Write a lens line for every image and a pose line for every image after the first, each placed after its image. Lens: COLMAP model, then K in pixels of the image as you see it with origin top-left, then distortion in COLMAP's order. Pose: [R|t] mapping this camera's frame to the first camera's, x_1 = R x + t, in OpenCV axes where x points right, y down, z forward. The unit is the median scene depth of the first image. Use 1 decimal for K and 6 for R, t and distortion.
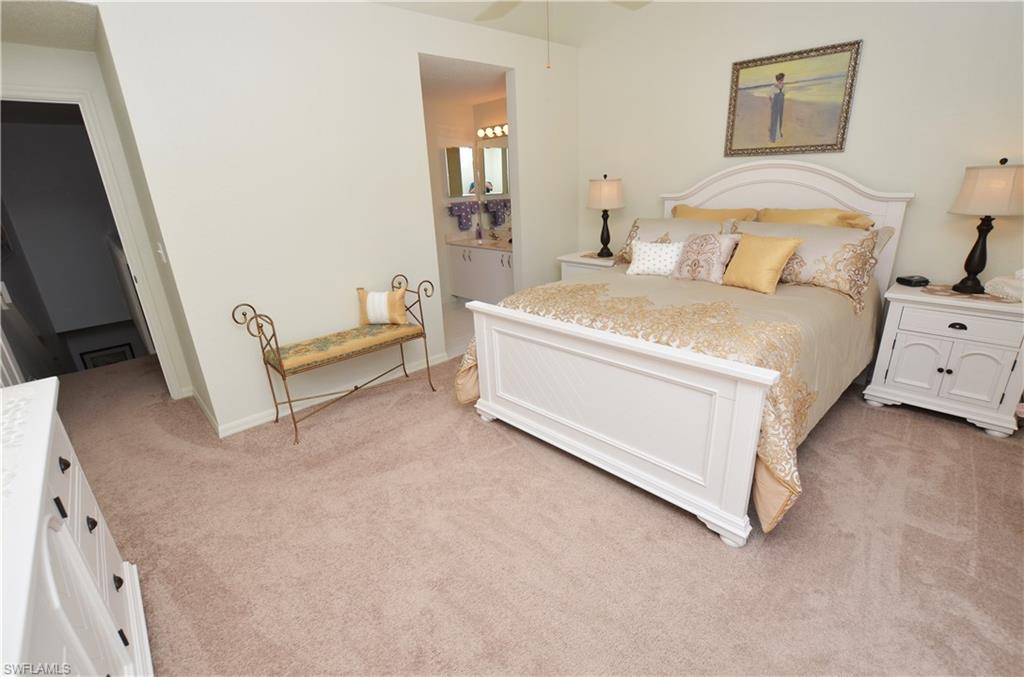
lens RADIAL K [[458.6, 0, 508.6], [0, 458.6, 343.2], [0, 0, 1]] dist [-0.022580, 0.000934]
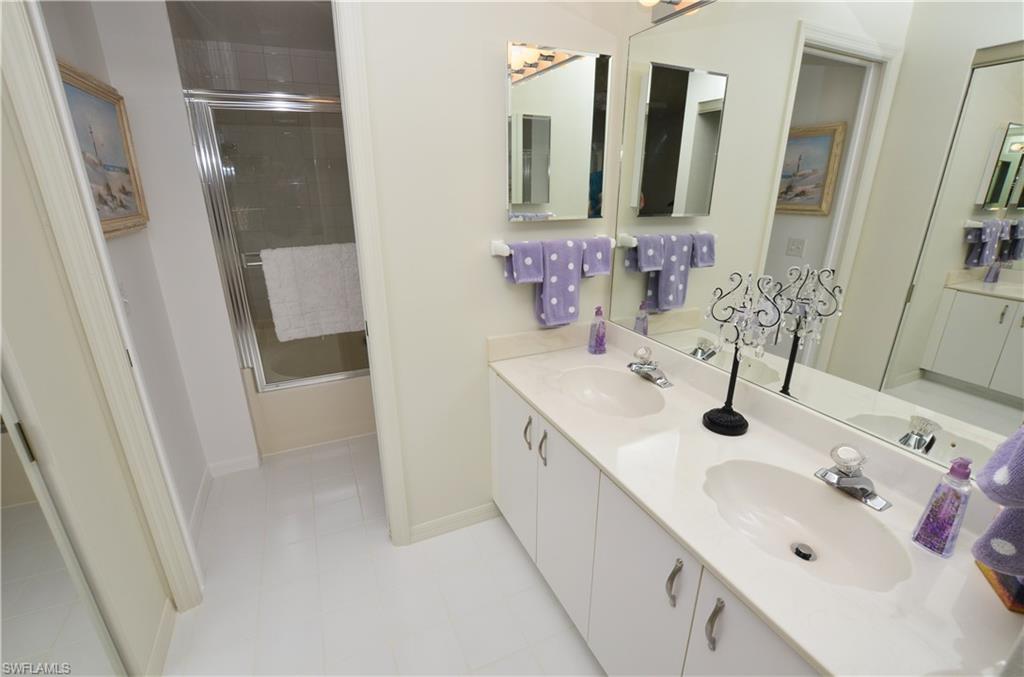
lens RADIAL K [[458.6, 0, 513.7], [0, 458.6, 341.7], [0, 0, 1]] dist [-0.022580, 0.000934]
pose [[0.954592, 0.144809, -0.260354, -0.037901], [-0.143980, 0.989328, 0.022361, -0.240687], [0.260813, 0.016140, 0.965254, 0.689876]]
